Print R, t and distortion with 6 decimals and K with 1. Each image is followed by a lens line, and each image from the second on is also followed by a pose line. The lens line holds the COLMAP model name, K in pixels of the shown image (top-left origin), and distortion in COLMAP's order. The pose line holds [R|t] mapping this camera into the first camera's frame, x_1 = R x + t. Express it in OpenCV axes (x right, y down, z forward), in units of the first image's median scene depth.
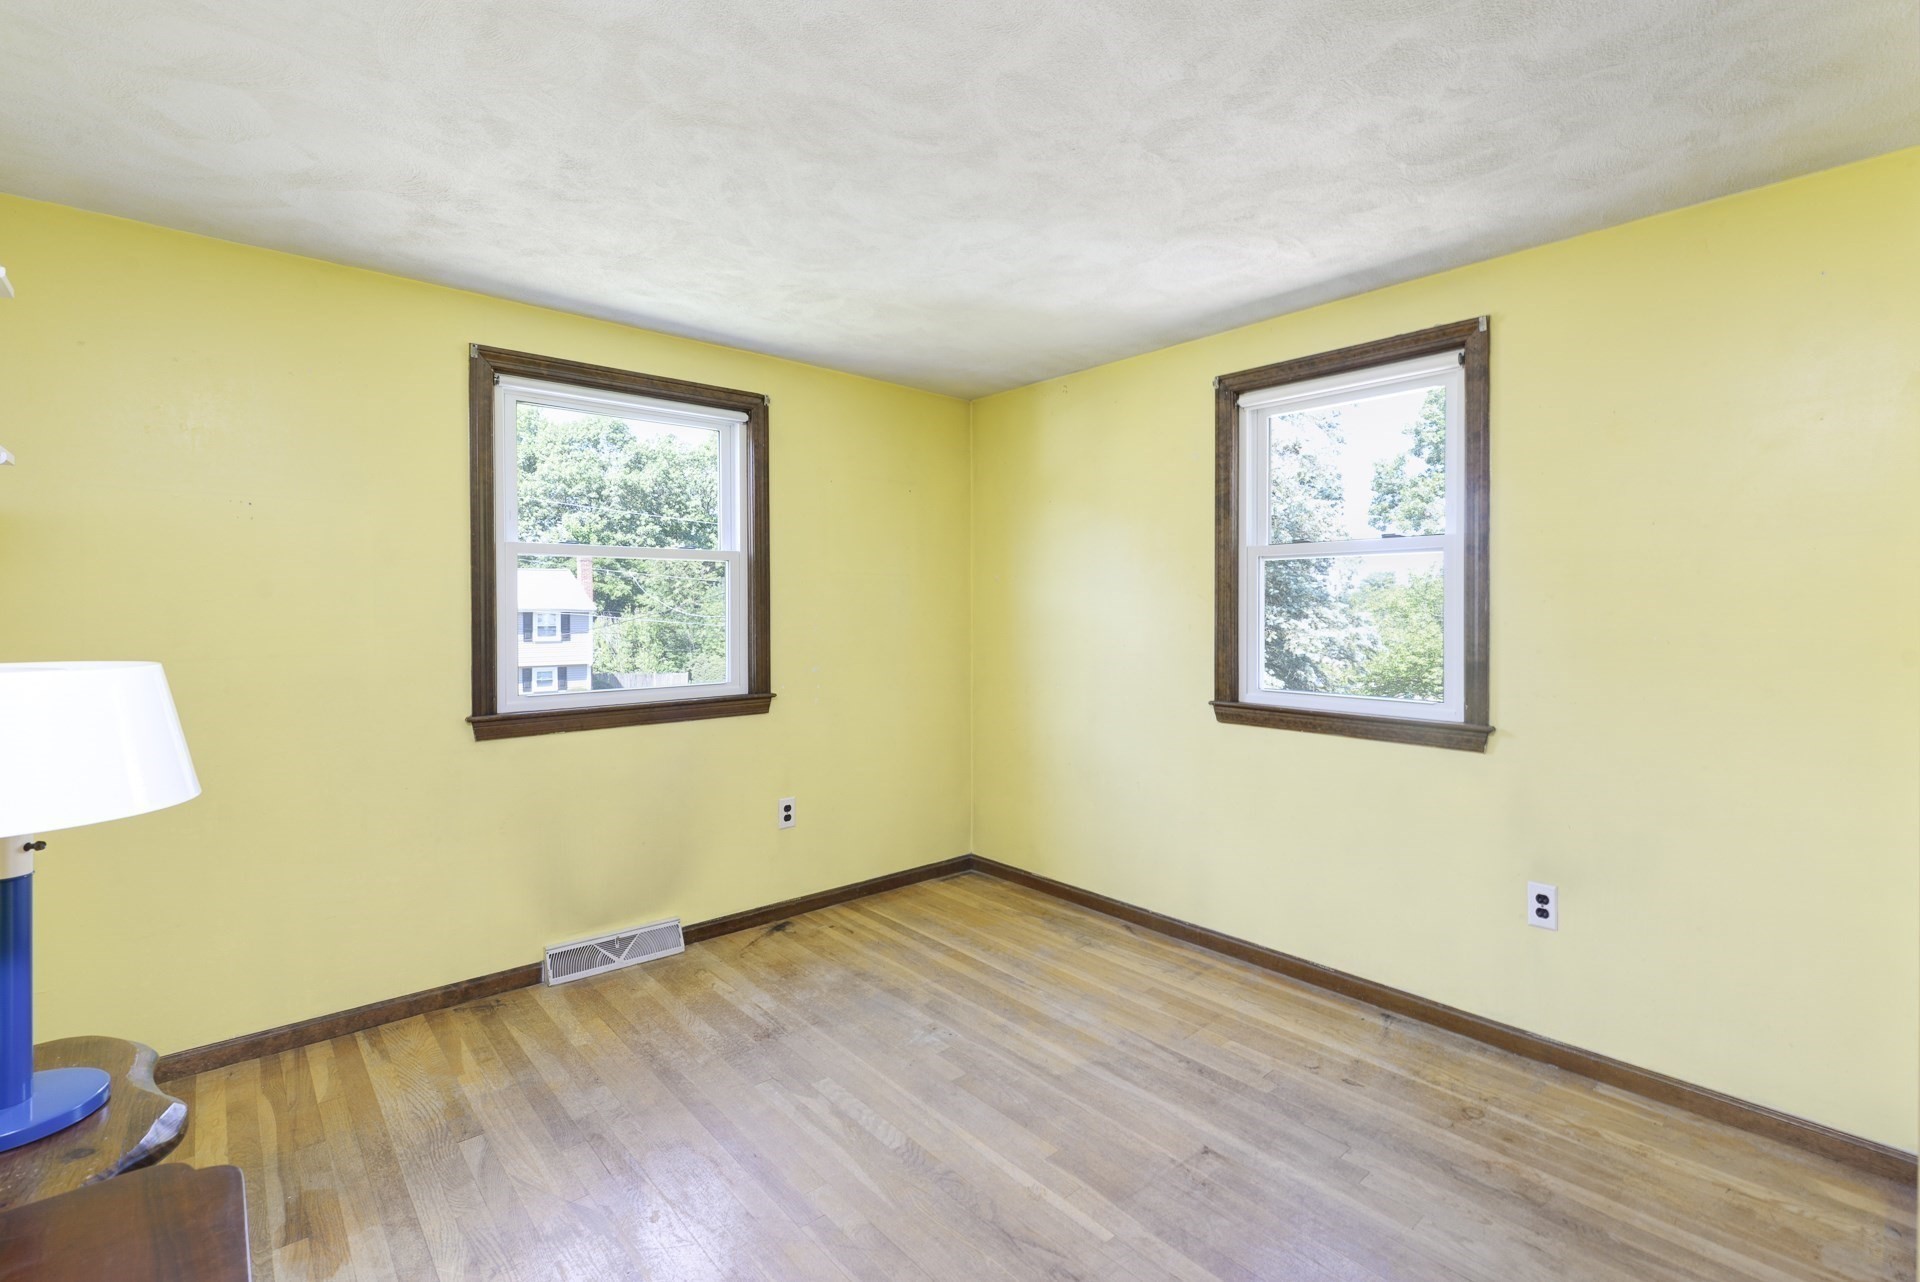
lens RADIAL K [[769.1, 0, 959.8], [0, 769.1, 620.4], [0, 0, 1]] dist [0.008279, -0.000122]
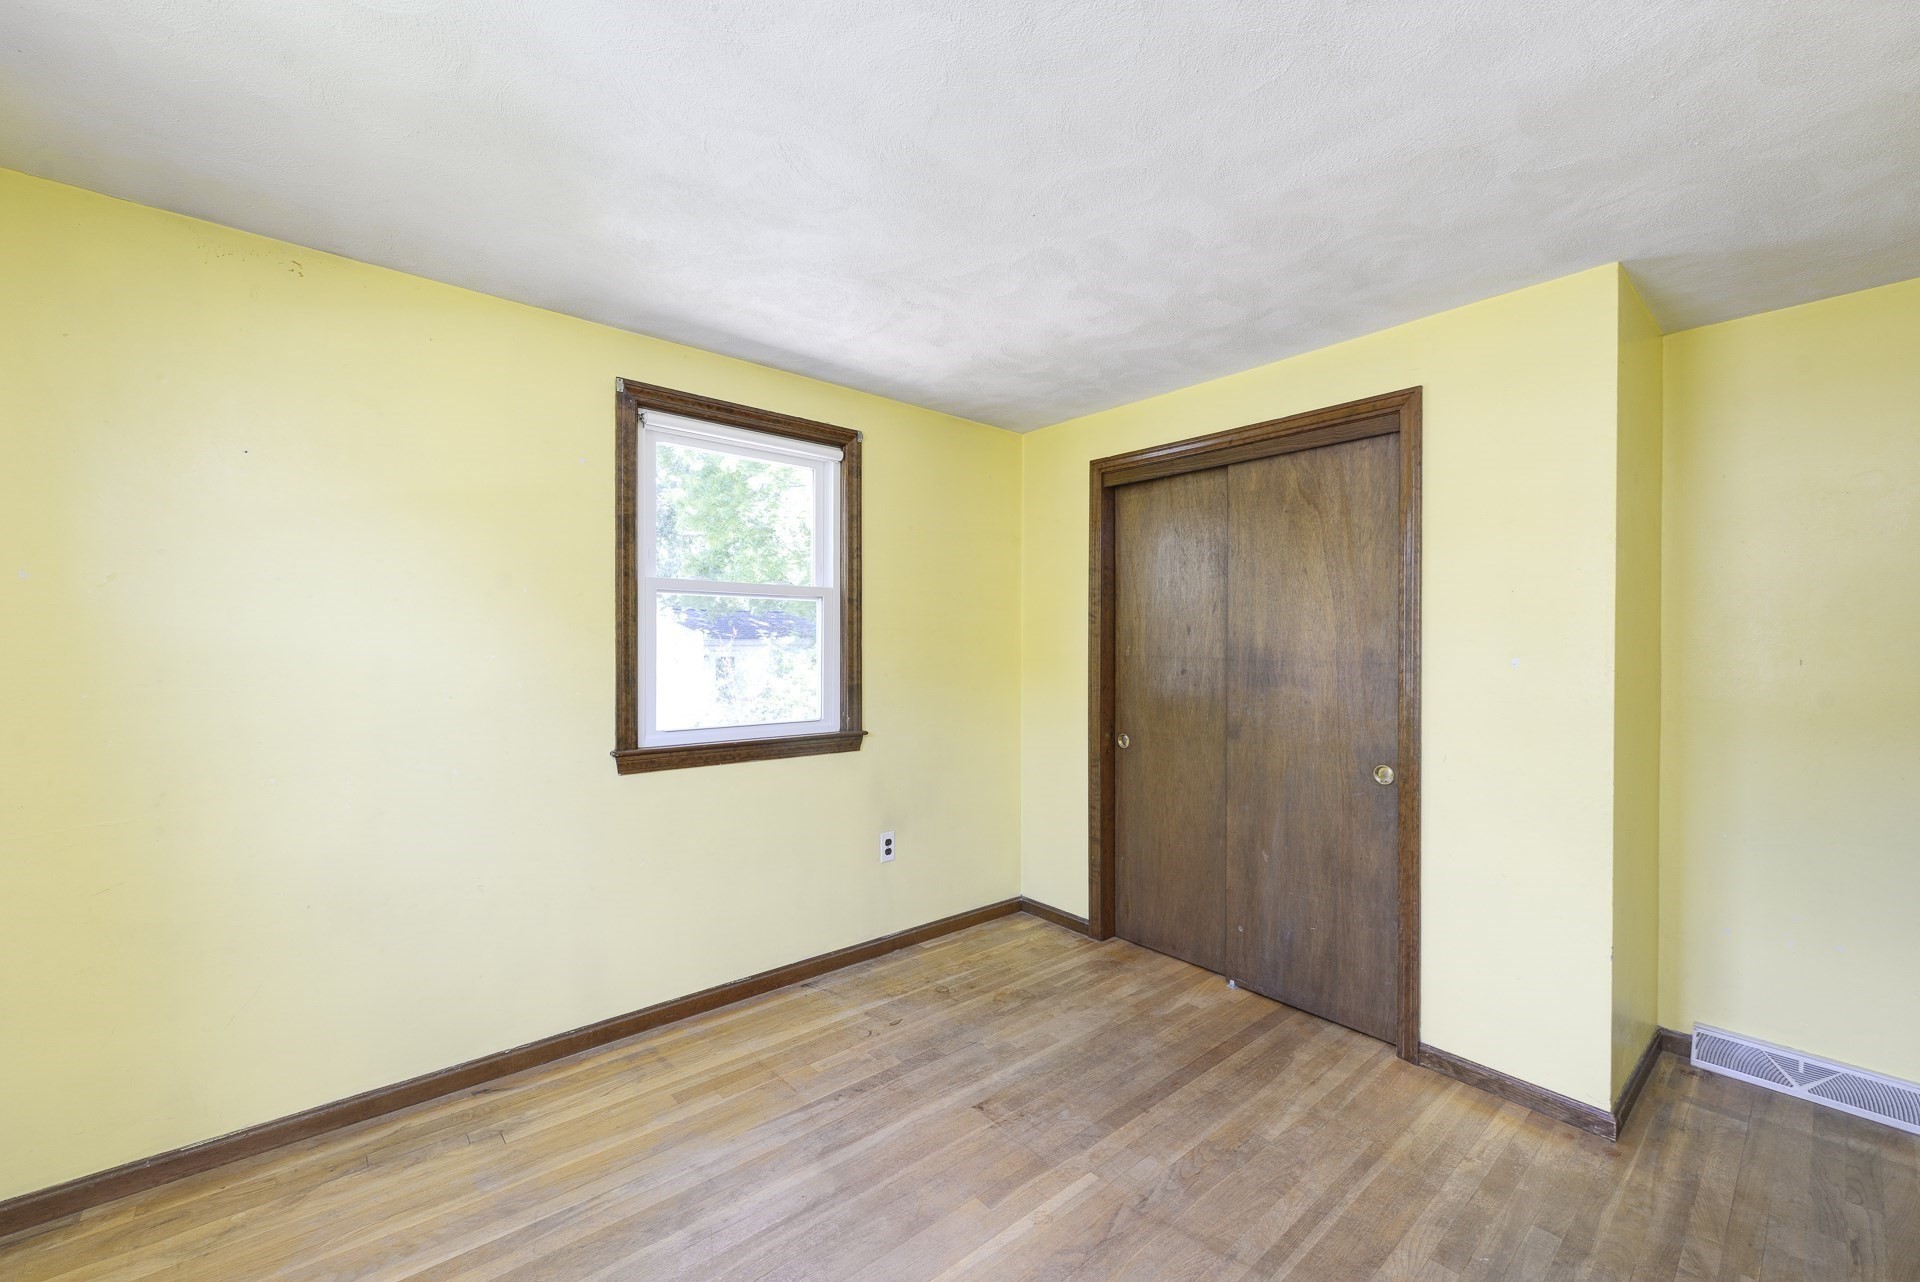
lens RADIAL K [[756.6, 0, 950.1], [0, 756.6, 650.0], [0, 0, 1]] dist [0.003860, -0.000091]
pose [[0.071928, -0.007357, 0.997383, -0.646590], [0.011065, 0.999917, 0.006577, -0.013831], [-0.997348, 0.010563, 0.072004, 0.743187]]
